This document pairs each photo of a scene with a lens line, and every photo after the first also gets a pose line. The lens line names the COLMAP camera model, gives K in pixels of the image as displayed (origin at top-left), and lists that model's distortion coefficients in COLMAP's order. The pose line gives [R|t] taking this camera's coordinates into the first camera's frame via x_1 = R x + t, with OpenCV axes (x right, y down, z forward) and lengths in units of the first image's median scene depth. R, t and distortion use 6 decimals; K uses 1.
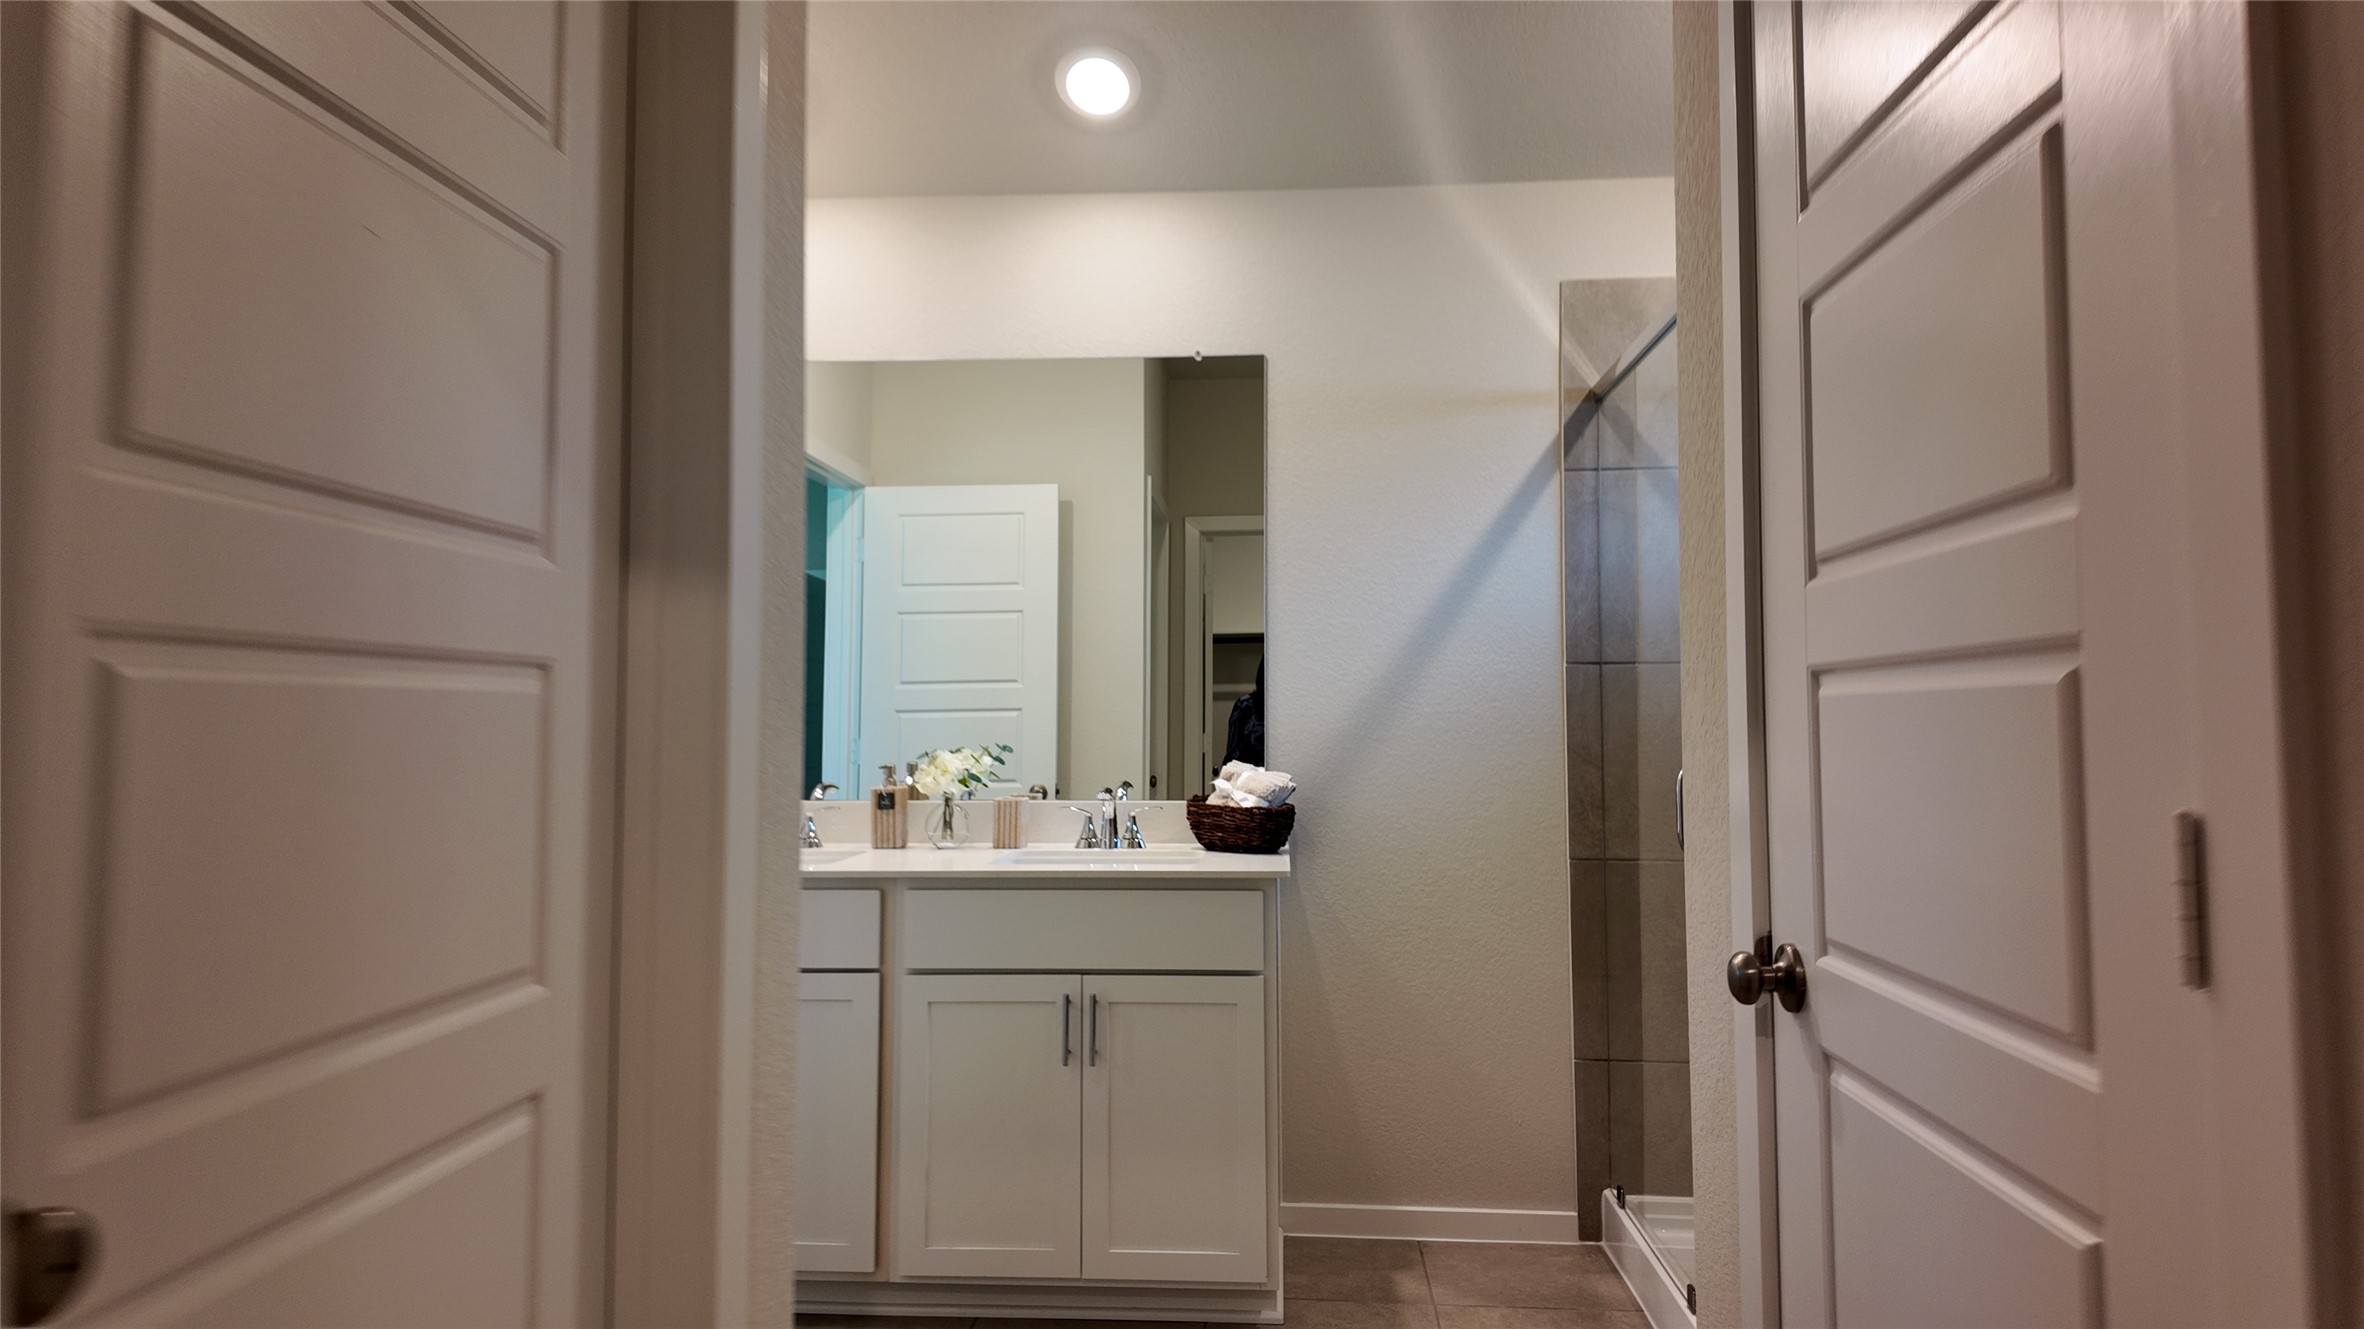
lens RADIAL K [[1393.9, 0, 1193.5], [0, 1393.9, 654.8], [0, 0, 1]] dist [0.088009, -0.090279]
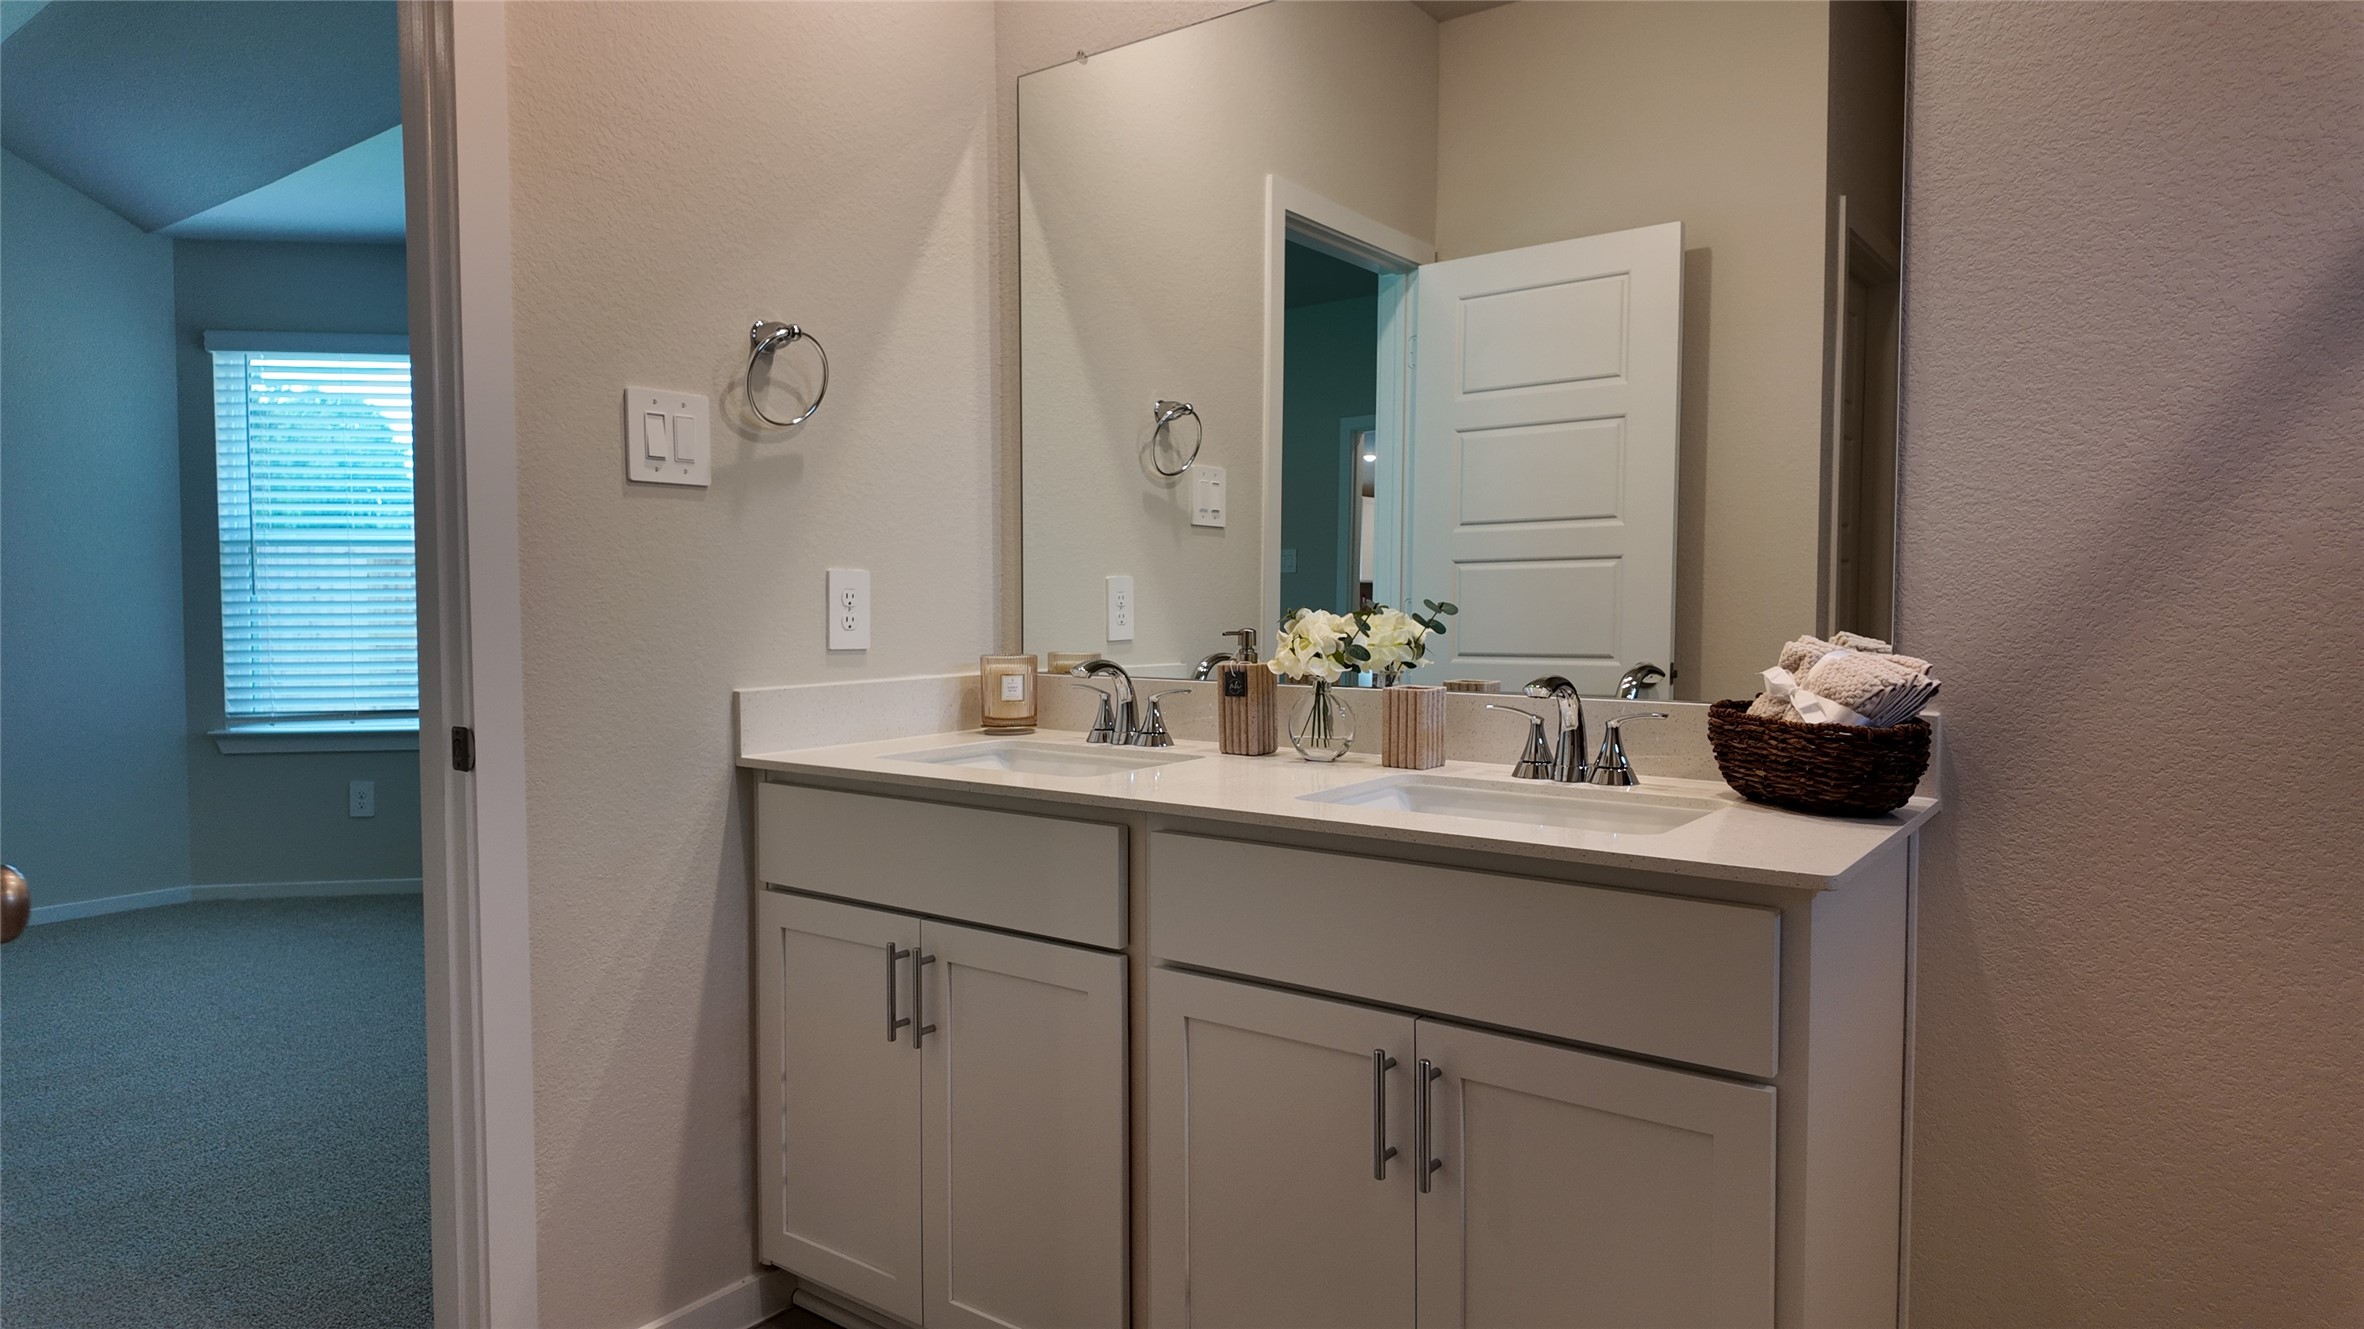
lens RADIAL K [[1381.7, 0, 1182.0], [0, 1381.7, 664.5], [0, 0, 1]] dist [0.040405, -0.020787]
pose [[0.836899, 0.029054, -0.546585, 0.116883], [0.026394, 0.995287, 0.093317, 0.033443], [0.546720, -0.092523, 0.832188, 0.442181]]
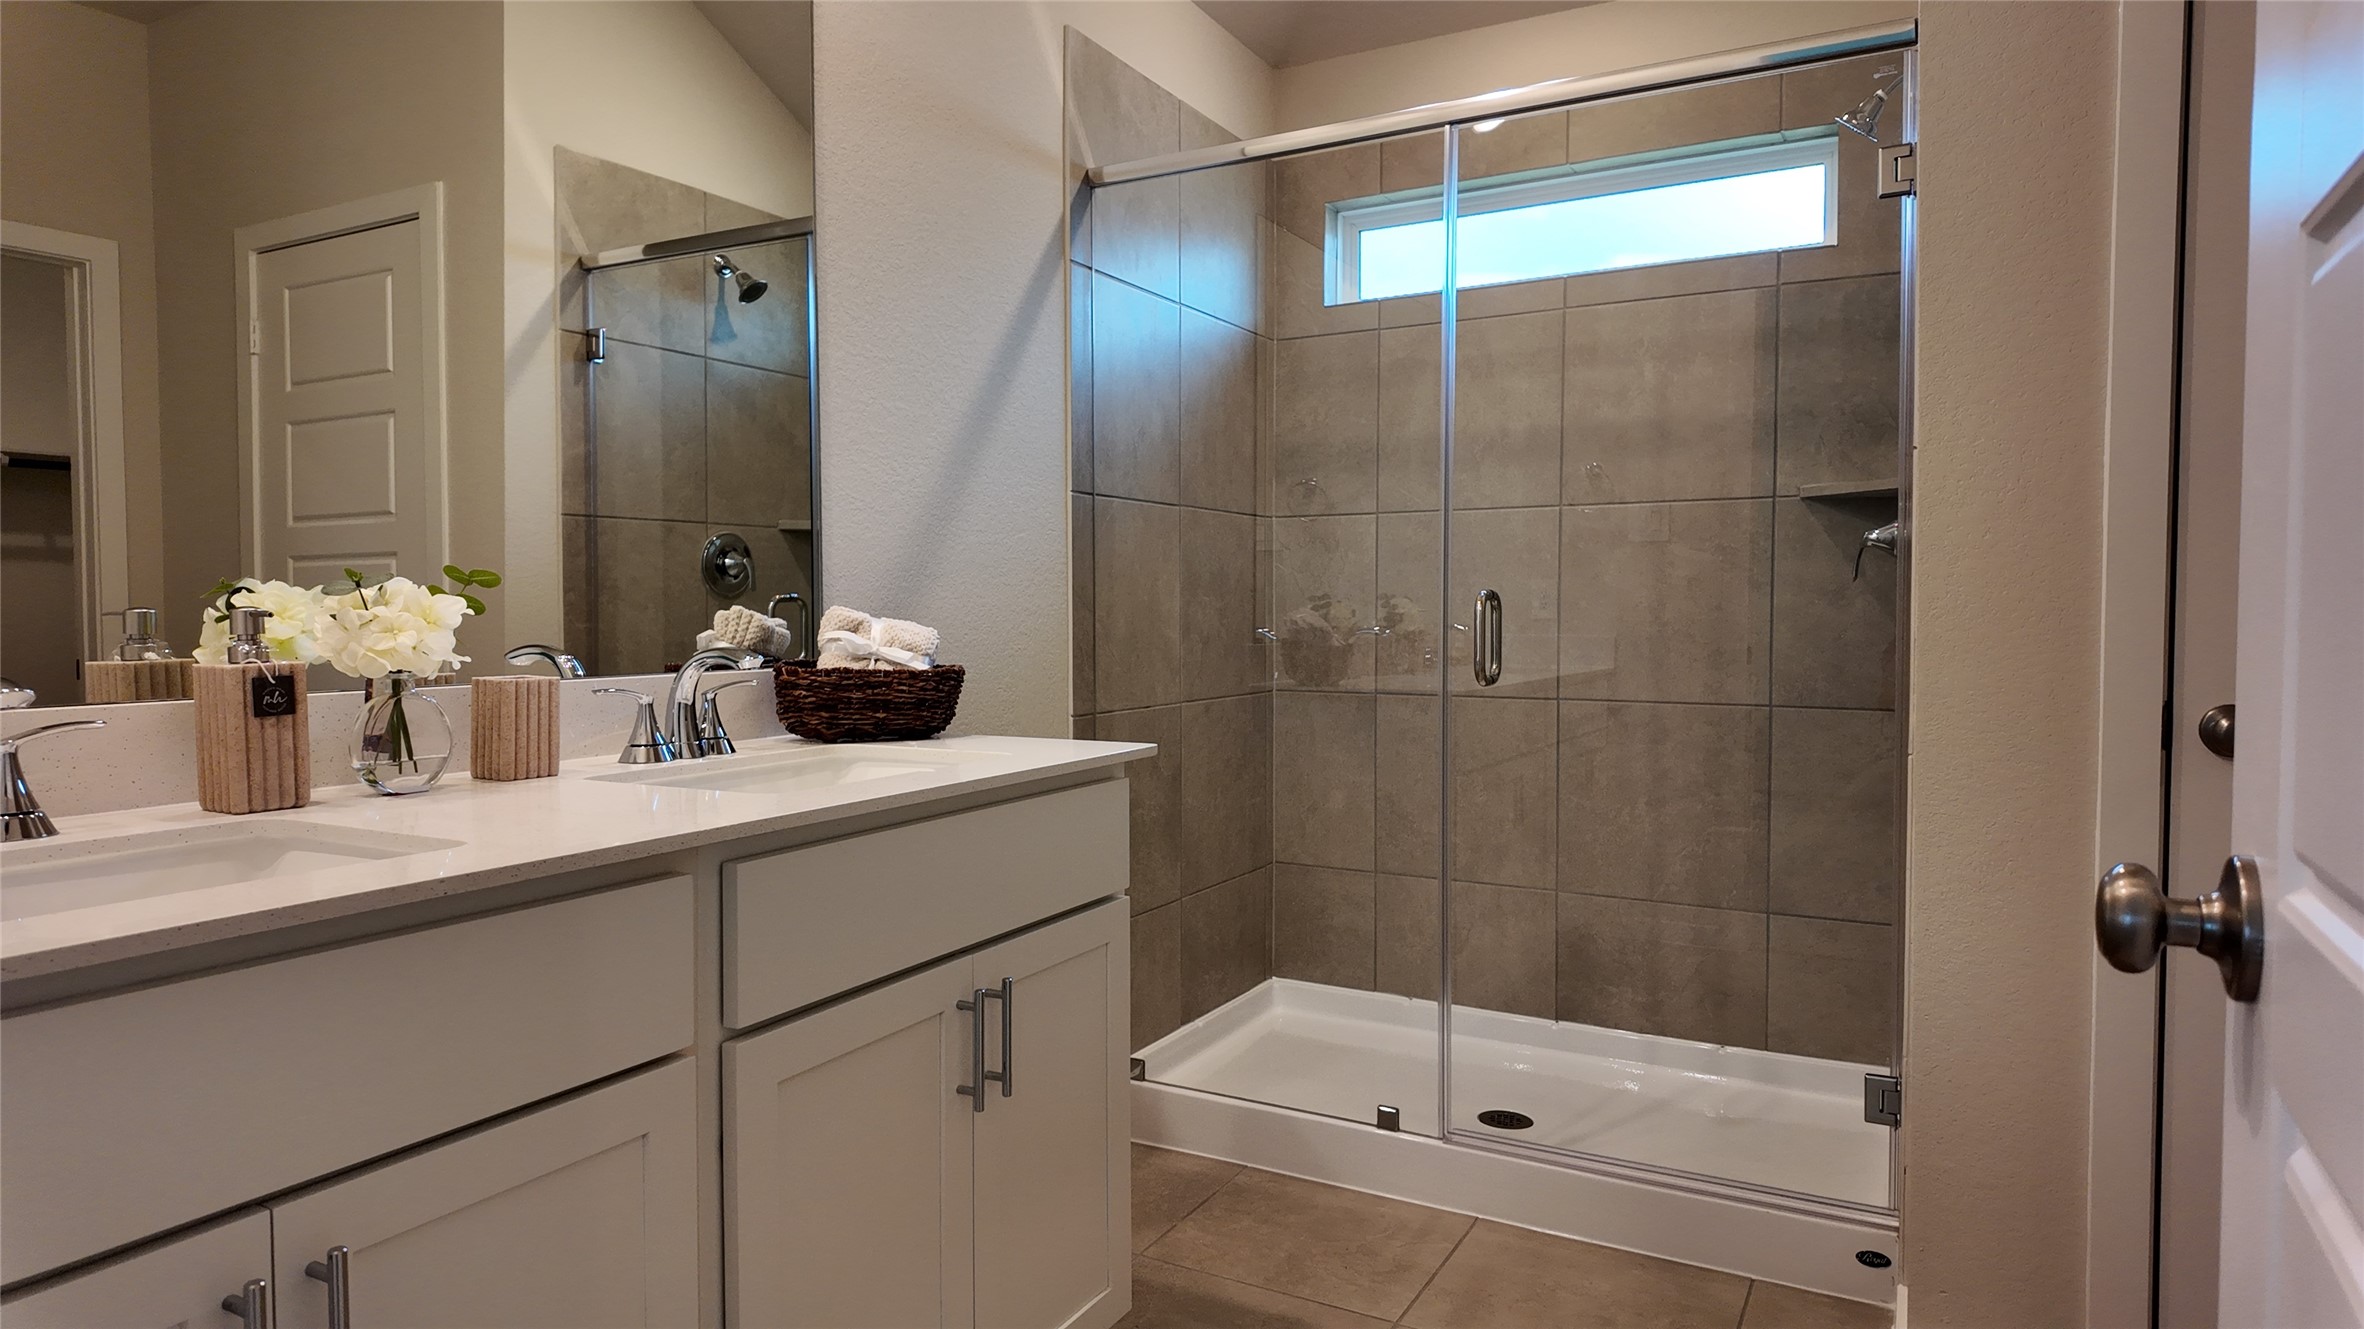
lens RADIAL K [[1381.7, 0, 1182.0], [0, 1381.7, 664.5], [0, 0, 1]] dist [0.040405, -0.020787]
pose [[0.417470, -0.036234, 0.907968, -0.480963], [-0.045387, 0.997126, 0.060660, 0.058230], [-0.907556, -0.066534, 0.414626, 0.588797]]
